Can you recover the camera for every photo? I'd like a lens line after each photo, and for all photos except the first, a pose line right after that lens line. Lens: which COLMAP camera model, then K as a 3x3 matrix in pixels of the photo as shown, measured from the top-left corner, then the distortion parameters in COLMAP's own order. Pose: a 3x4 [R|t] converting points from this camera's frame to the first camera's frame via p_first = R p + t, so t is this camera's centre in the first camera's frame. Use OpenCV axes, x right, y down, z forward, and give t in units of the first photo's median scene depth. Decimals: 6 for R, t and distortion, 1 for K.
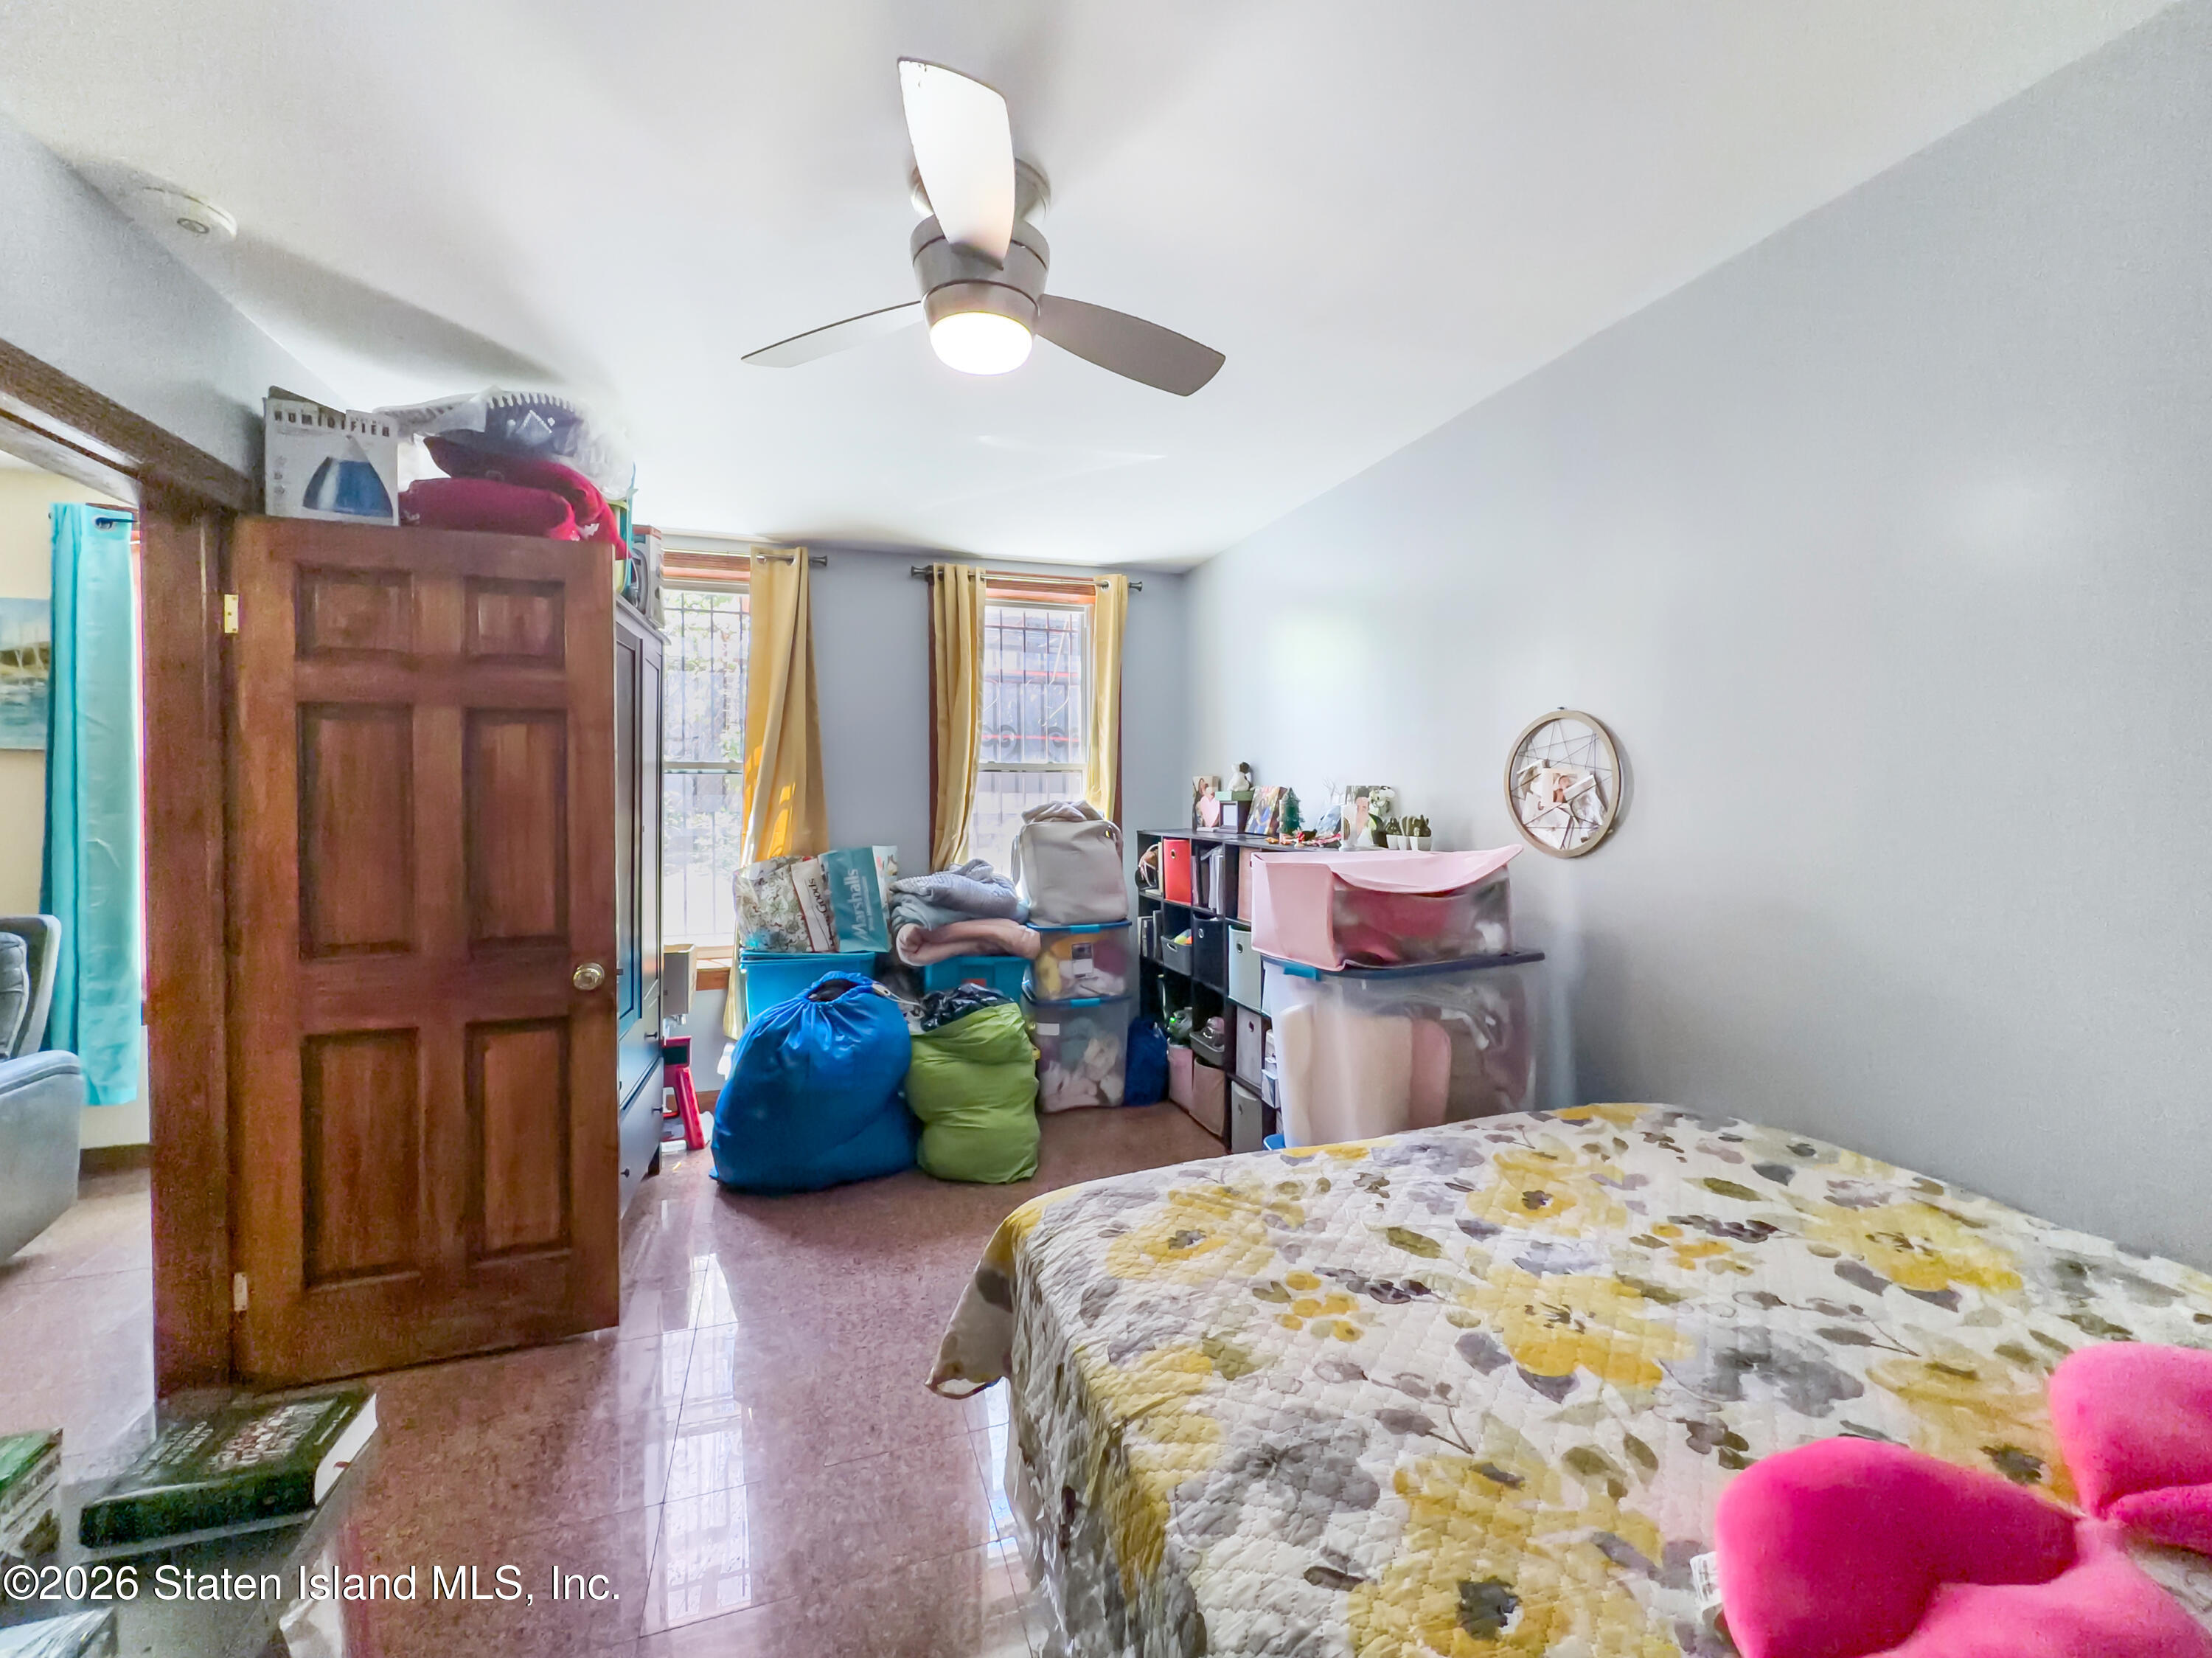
lens RADIAL K [[905.2, 0, 1112.3], [0, 905.2, 831.1], [0, 0, 1]] dist [0.000129, -0.000199]
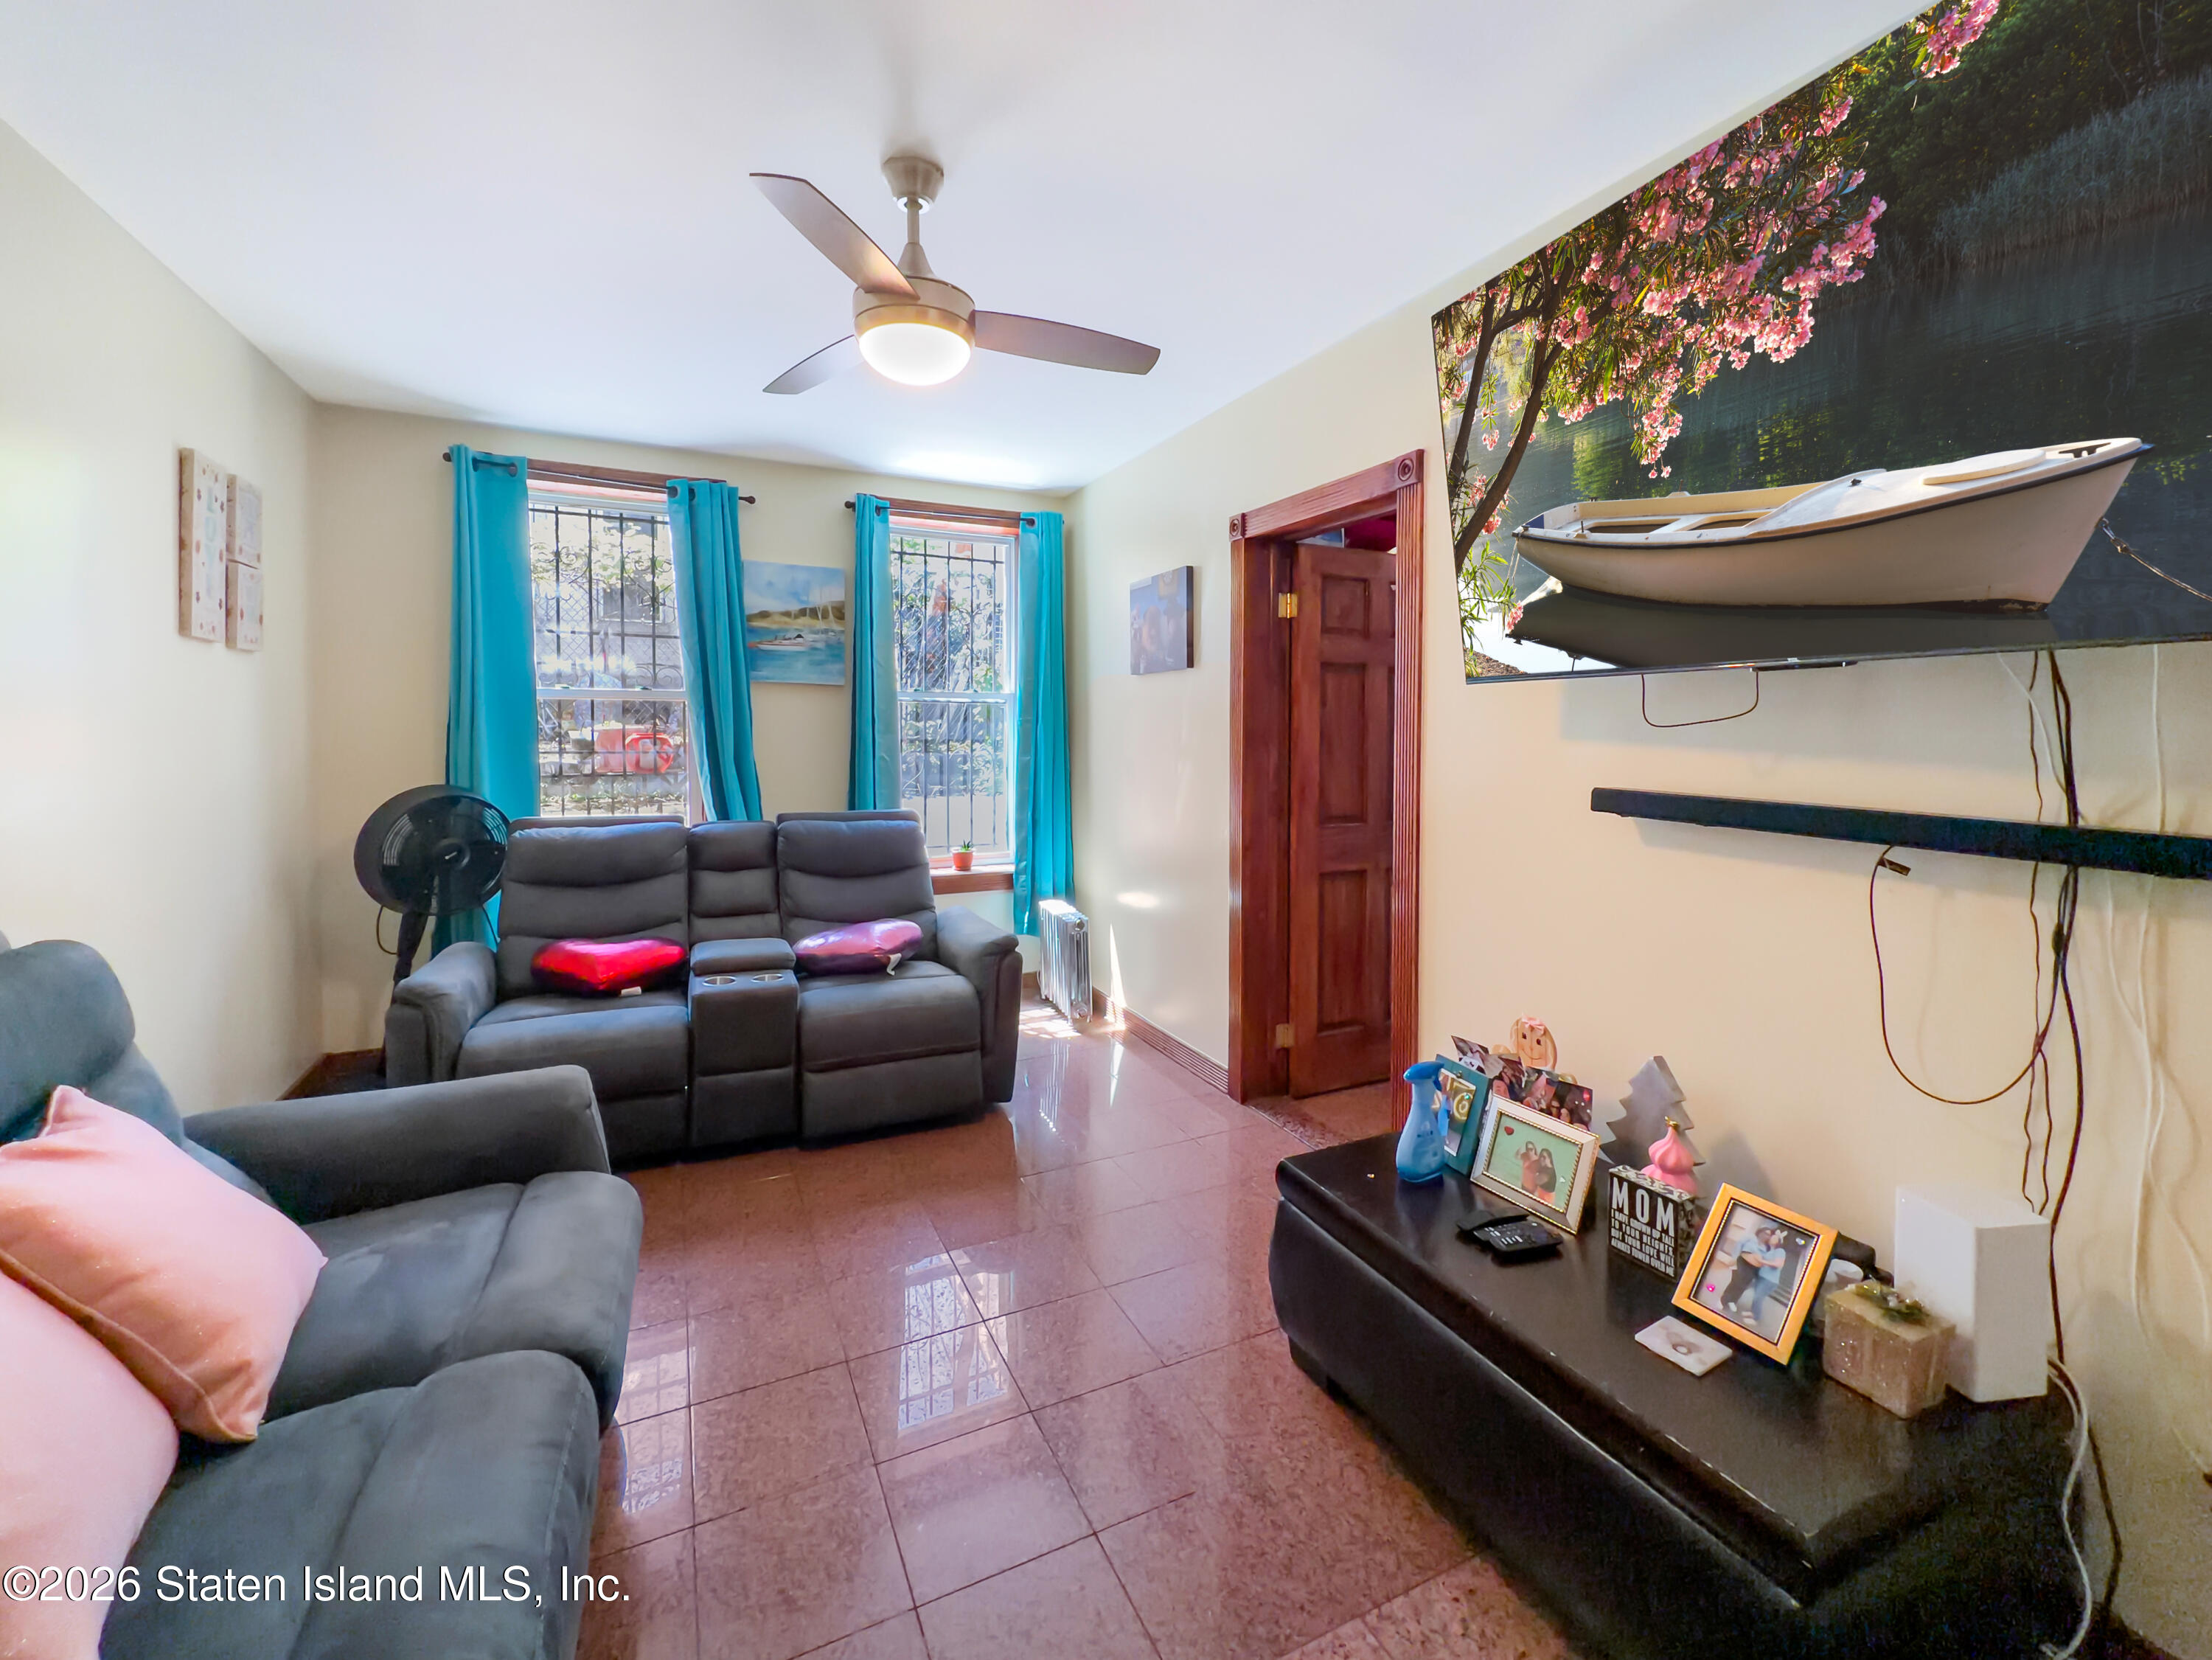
lens RADIAL K [[905.2, 0, 1126.2], [0, 905.2, 781.8], [0, 0, 1]] dist [0.000129, -0.000199]
pose [[0.990211, -0.002550, 0.139558, -1.418133], [-0.000026, 0.999830, 0.018455, 0.036055], [-0.139581, -0.018278, 0.990042, -0.503189]]
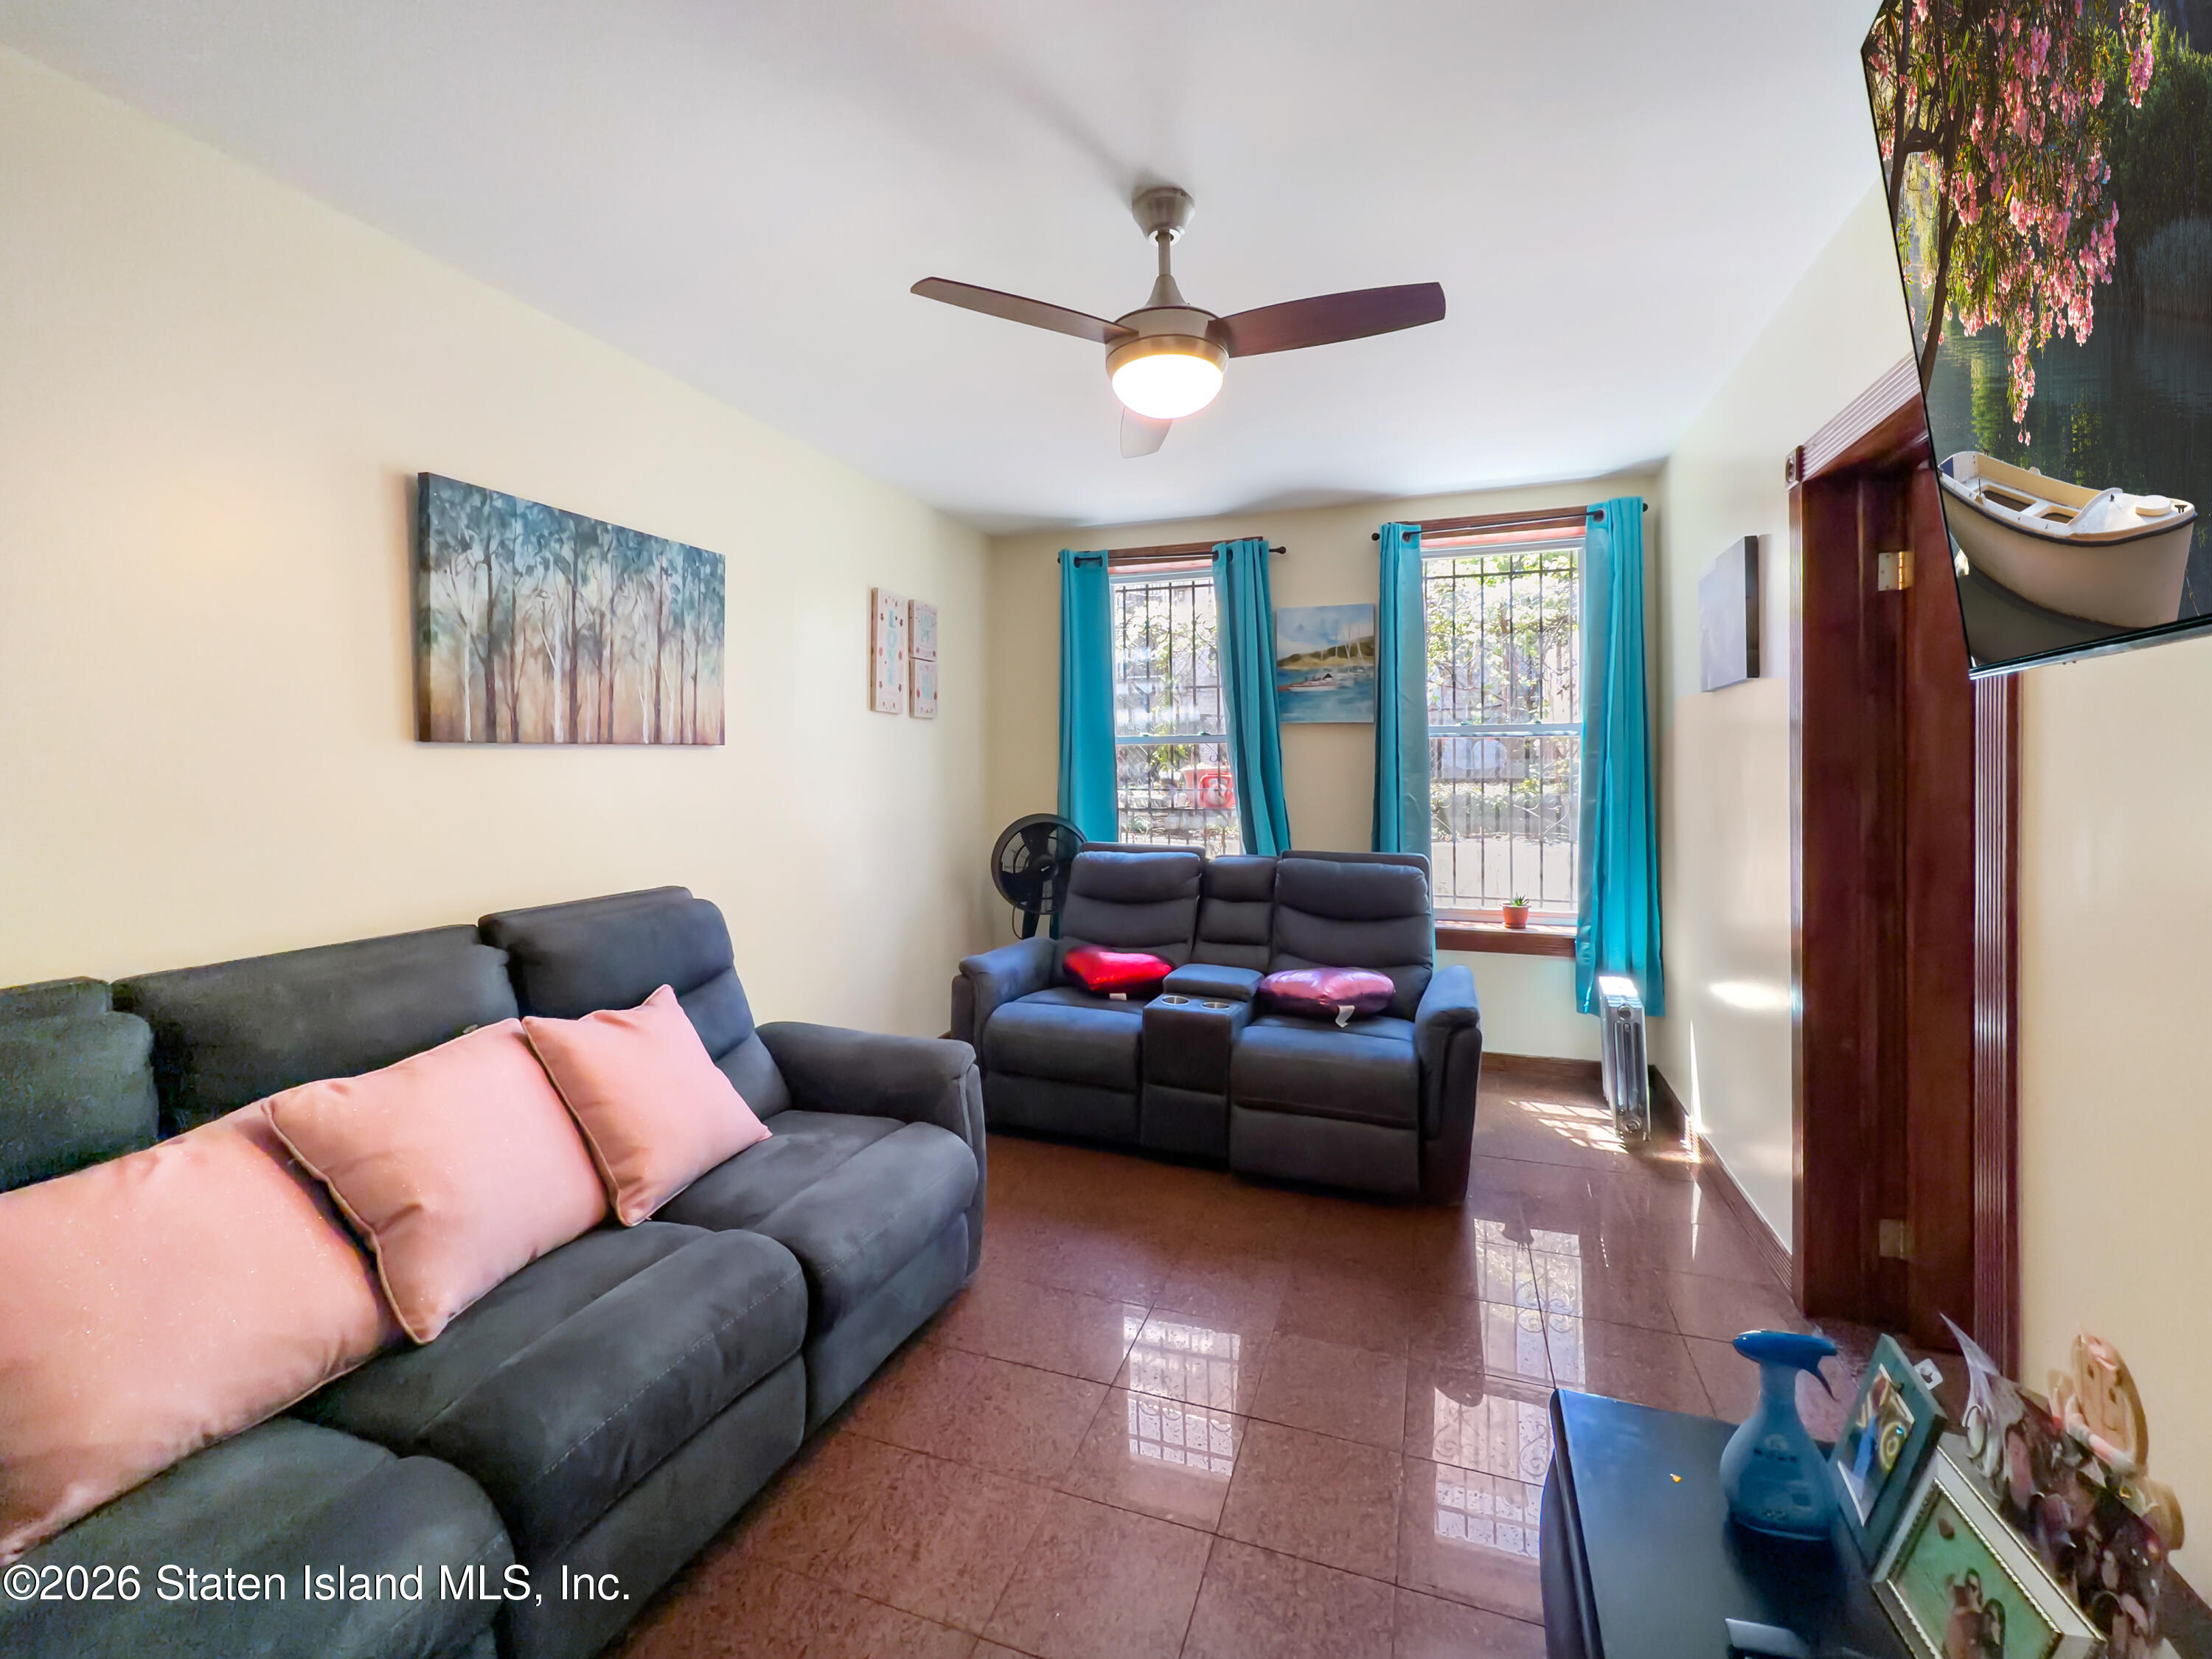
lens RADIAL K [[905.1, 0, 1096.2], [0, 905.1, 800.9], [0, 0, 1]] dist [0.000129, -0.000199]
pose [[0.800270, 0.018498, -0.599354, -1.072955], [-0.019213, 0.999802, 0.005204, 0.029574], [0.599332, 0.007351, 0.800467, -0.348044]]
